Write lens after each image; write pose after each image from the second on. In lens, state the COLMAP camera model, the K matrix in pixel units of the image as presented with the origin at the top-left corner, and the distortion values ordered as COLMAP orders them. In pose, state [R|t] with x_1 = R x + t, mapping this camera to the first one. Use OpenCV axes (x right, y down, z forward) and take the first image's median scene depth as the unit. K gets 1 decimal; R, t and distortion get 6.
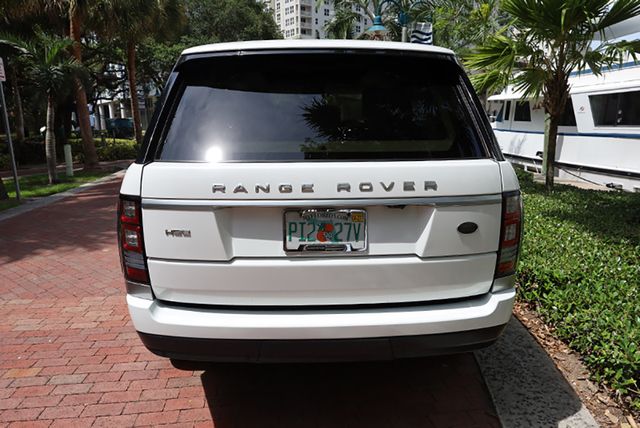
lens RADIAL K [[426.9, 0, 318.3], [0, 426.9, 216.7], [0, 0, 1]] dist [0.004583, 0.002644]
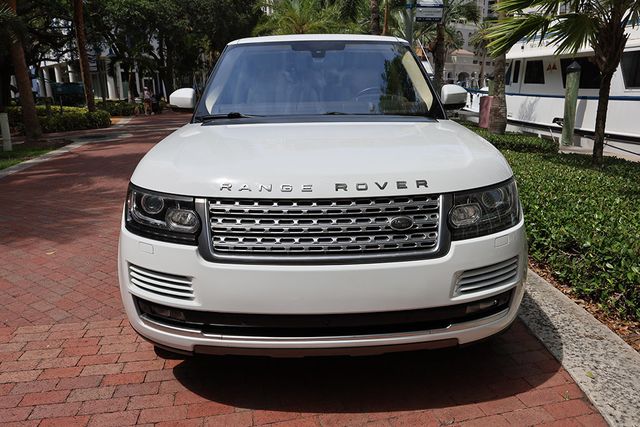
lens RADIAL K [[473.2, 0, 320.3], [0, 473.2, 214.0], [0, 0, 1]] dist [0.007429, -0.005724]
pose [[0.998789, -0.015498, 0.046688, -0.016795], [0.013385, 0.998887, 0.045219, -0.005591], [-0.047337, -0.044539, 0.997885, 0.040162]]
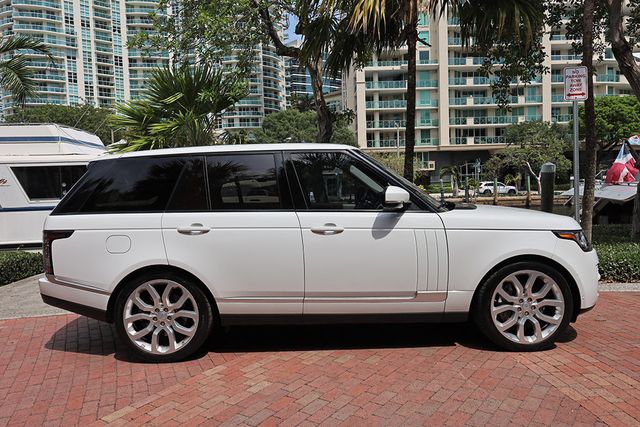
lens RADIAL K [[473.2, 0, 319.6], [0, 473.2, 211.7], [0, 0, 1]] dist [0.007429, -0.005724]
pose [[-0.042970, -0.038139, 0.998348, -0.266444], [0.239286, 0.969794, 0.047348, -0.054047], [-0.969998, 0.240925, -0.032546, 0.275461]]
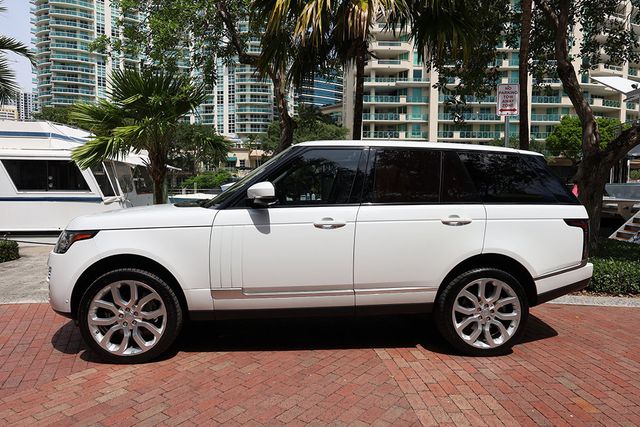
lens RADIAL K [[426.9, 0, 322.5], [0, 426.9, 208.5], [0, 0, 1]] dist [0.004583, 0.002644]
pose [[-0.040585, -0.033071, 0.998629, -0.245117], [0.200772, 0.978797, 0.040574, -0.044068], [-0.978797, 0.202143, -0.033085, 0.223122]]
